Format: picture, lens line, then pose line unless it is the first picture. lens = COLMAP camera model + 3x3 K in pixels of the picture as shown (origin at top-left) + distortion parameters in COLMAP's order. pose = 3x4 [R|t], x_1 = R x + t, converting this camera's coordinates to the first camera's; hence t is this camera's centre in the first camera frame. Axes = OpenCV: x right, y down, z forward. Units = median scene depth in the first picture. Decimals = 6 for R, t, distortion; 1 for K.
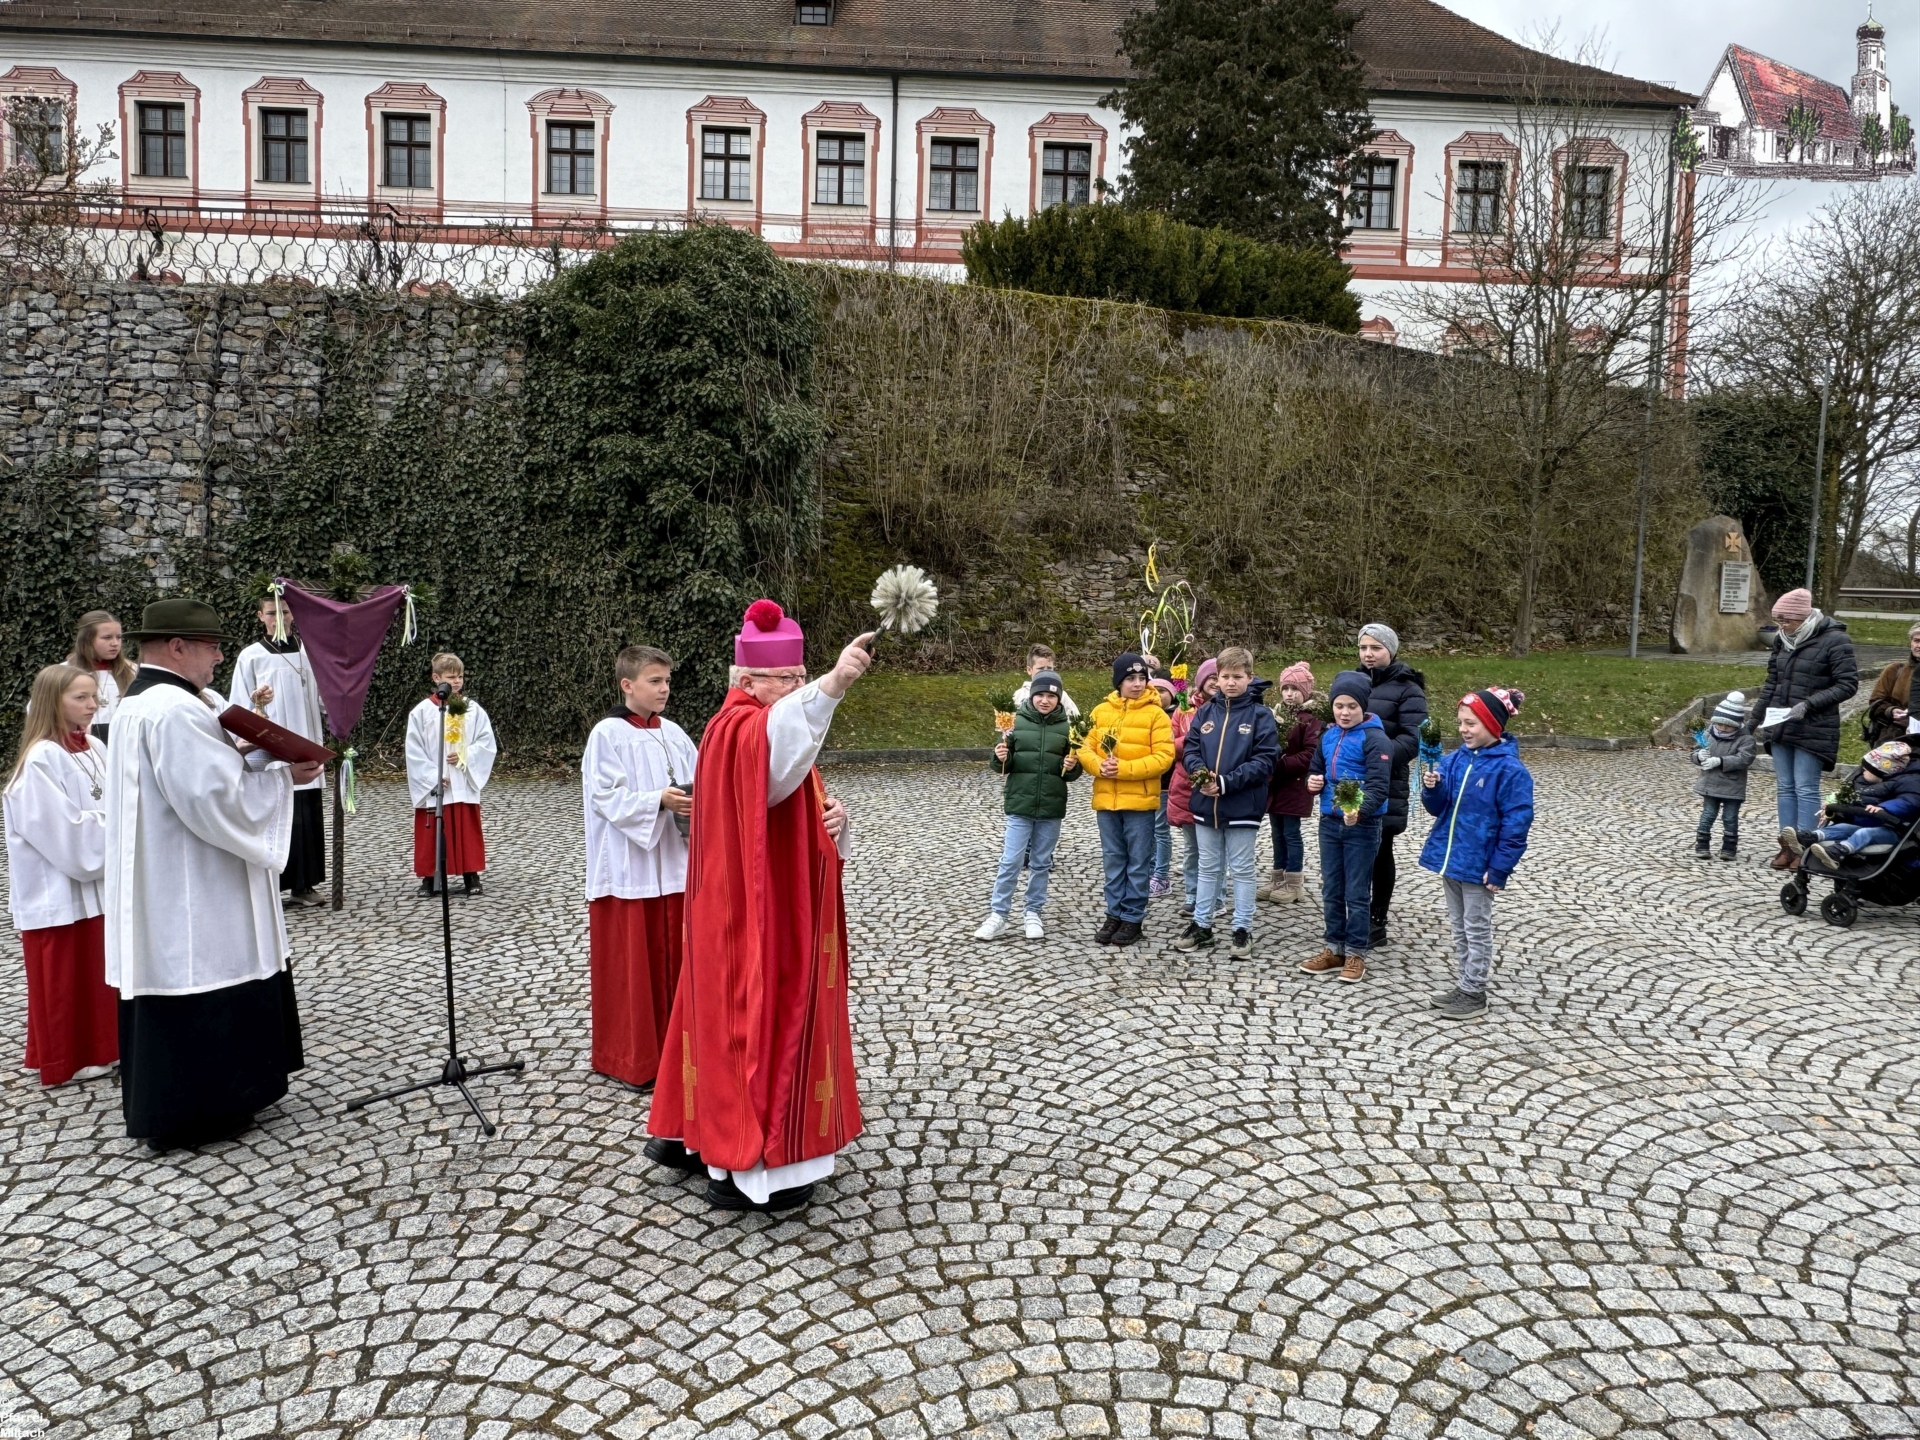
lens RADIAL K [[1222.1, 0, 947.6], [0, 1222.1, 719.8], [0, 0, 1]] dist [-0.001601, 0.005738]
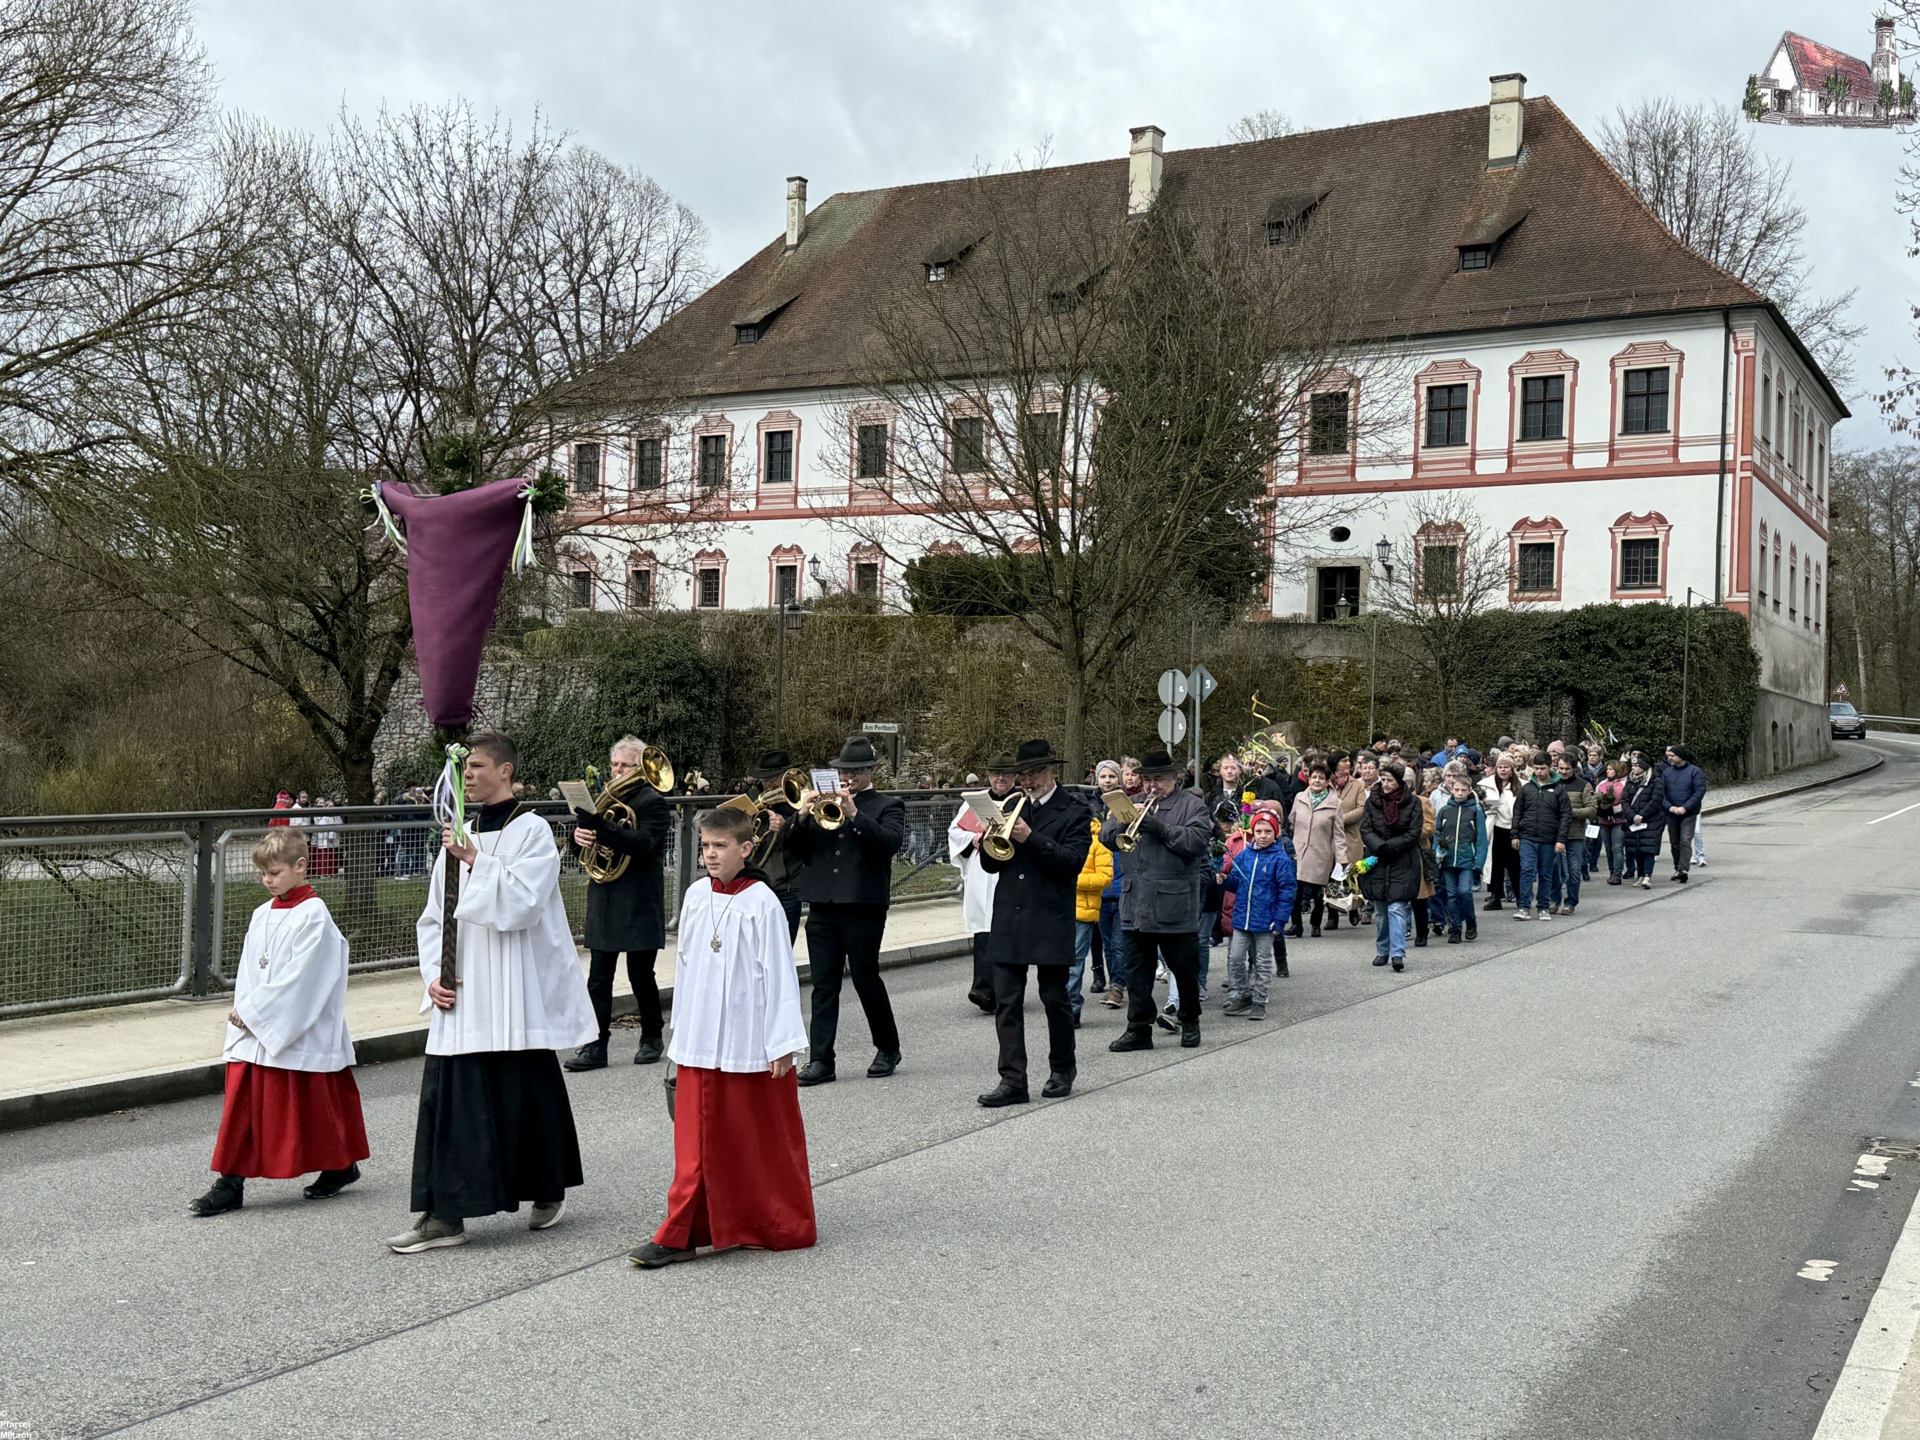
lens RADIAL K [[2156.1, 0, 954.3], [0, 2156.1, 727.2], [0, 0, 1]] dist [0.107511, 0.000000]
pose [[0.829155, -0.009878, -0.558932, 2.941865], [-0.047079, 0.995058, -0.087426, 0.161161], [0.557033, 0.098804, 0.824592, -2.429362]]
